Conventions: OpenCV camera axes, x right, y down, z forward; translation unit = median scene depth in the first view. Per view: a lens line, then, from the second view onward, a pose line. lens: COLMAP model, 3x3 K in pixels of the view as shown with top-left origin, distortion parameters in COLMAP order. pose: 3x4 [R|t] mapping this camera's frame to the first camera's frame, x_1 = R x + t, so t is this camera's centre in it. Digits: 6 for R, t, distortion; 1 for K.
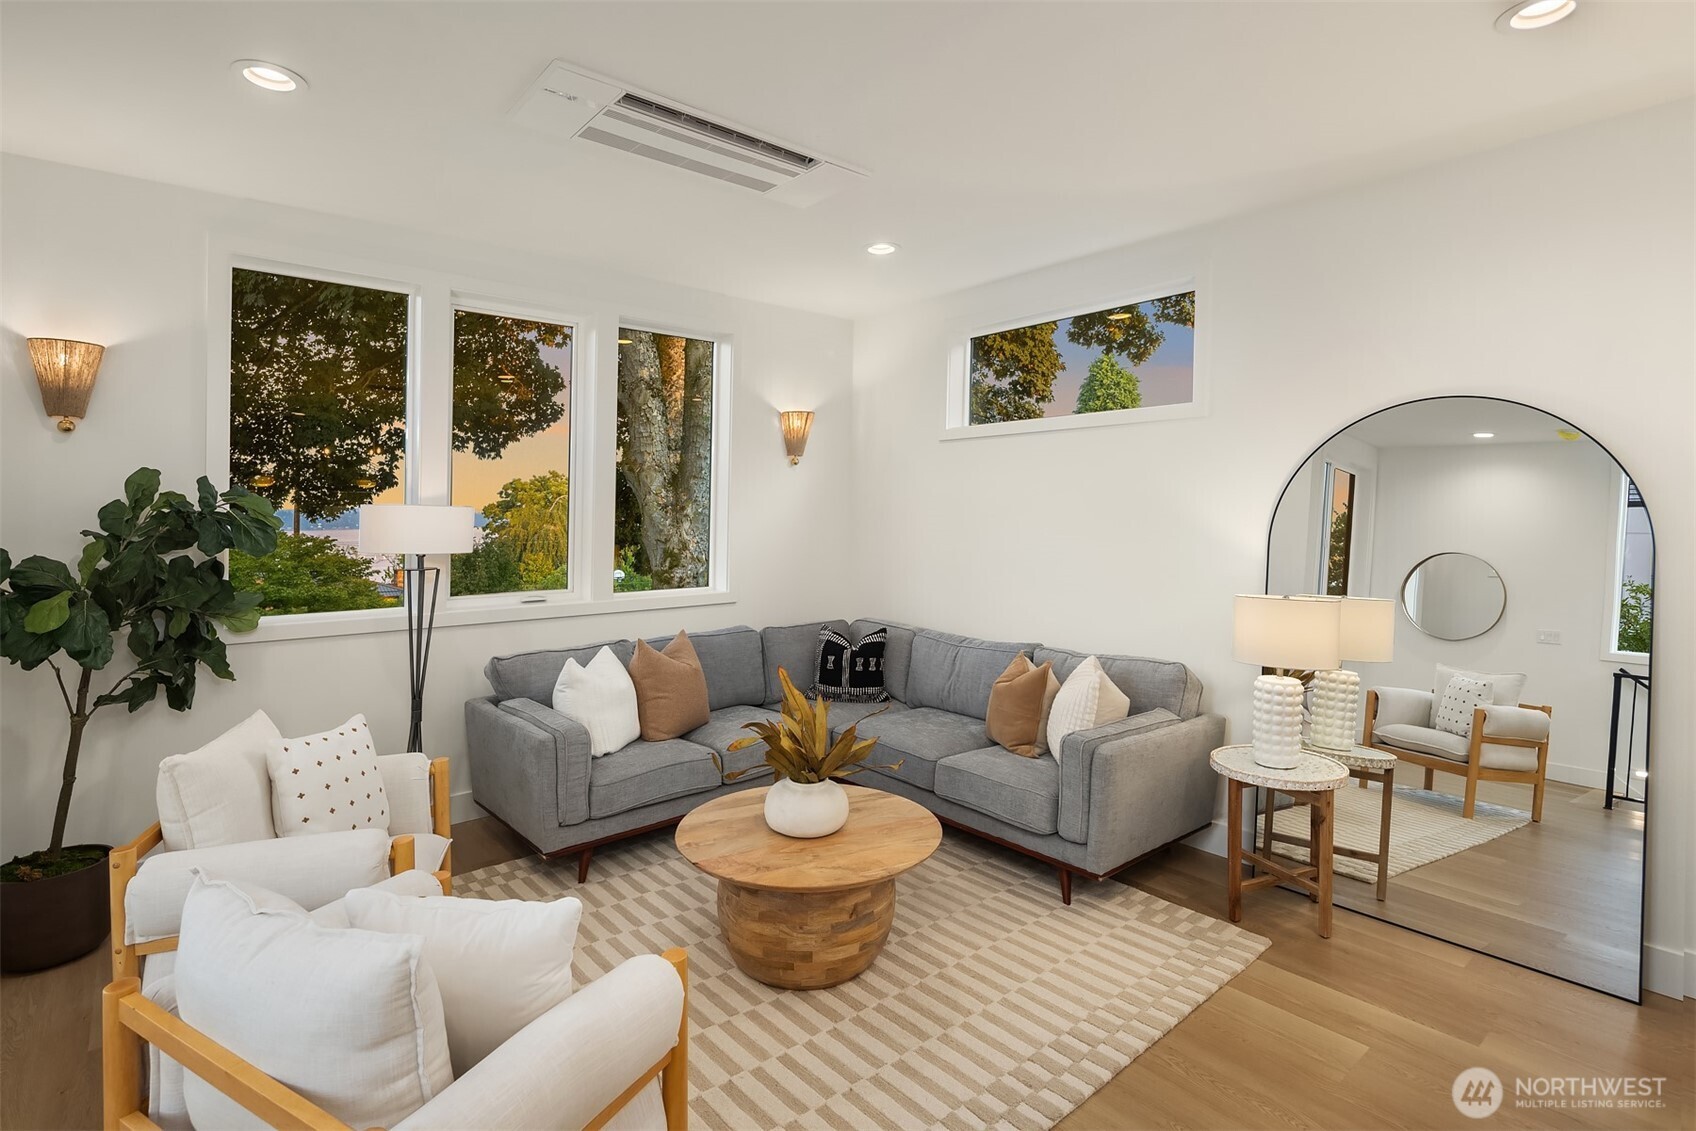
lens RADIAL K [[824.9, 0, 847.2], [0, 824.9, 504.6], [0, 0, 1]] dist [0.002175, -0.001298]
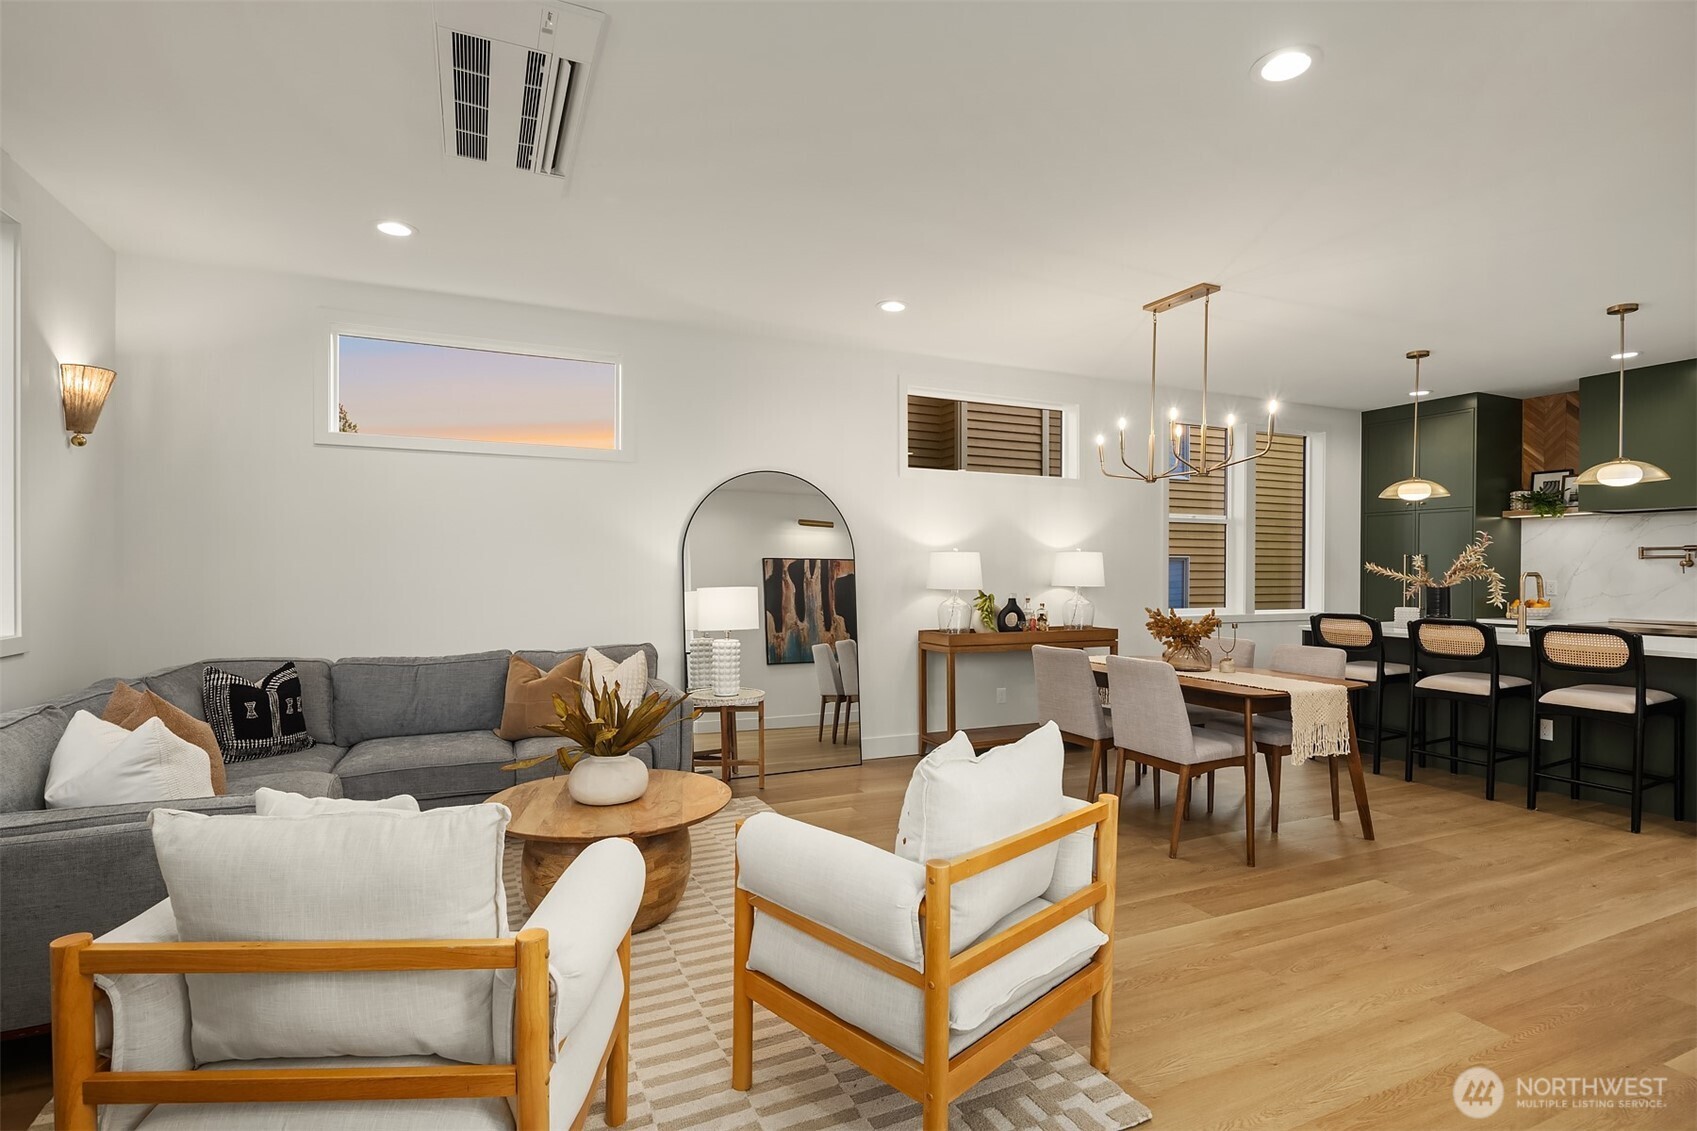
lens RADIAL K [[825.4, 0, 845.2], [0, 825.4, 574.8], [0, 0, 1]] dist [0.002175, -0.001298]
pose [[0.274809, -0.002917, 0.961494, -0.773560], [-0.012581, 0.999899, 0.006630, 0.063751], [-0.961416, -0.013918, 0.274745, 0.308945]]
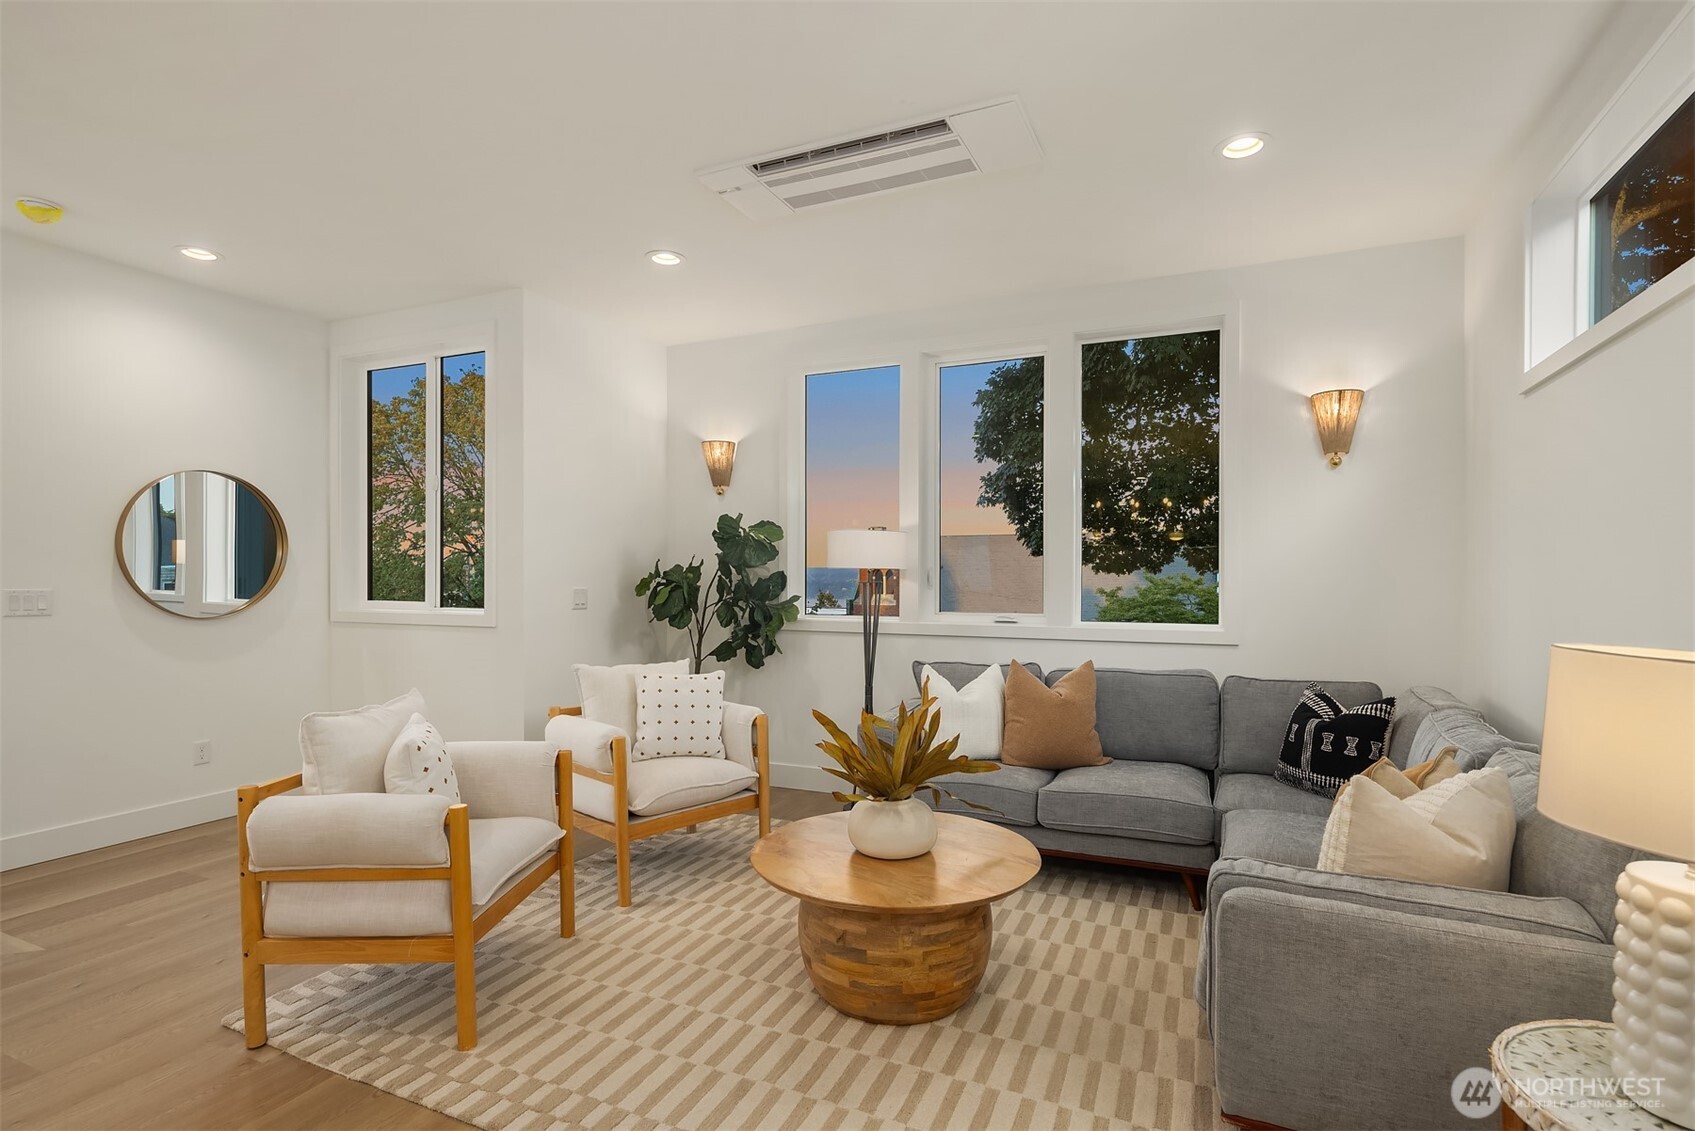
lens RADIAL K [[824.4, 0, 843.9], [0, 824.4, 555.3], [0, 0, 1]] dist [0.002175, -0.001298]
pose [[0.421722, -0.022350, -0.906450, 0.588822], [0.007210, 0.999747, -0.021296, 0.061745], [0.906696, 0.002446, 0.421777, 0.428217]]
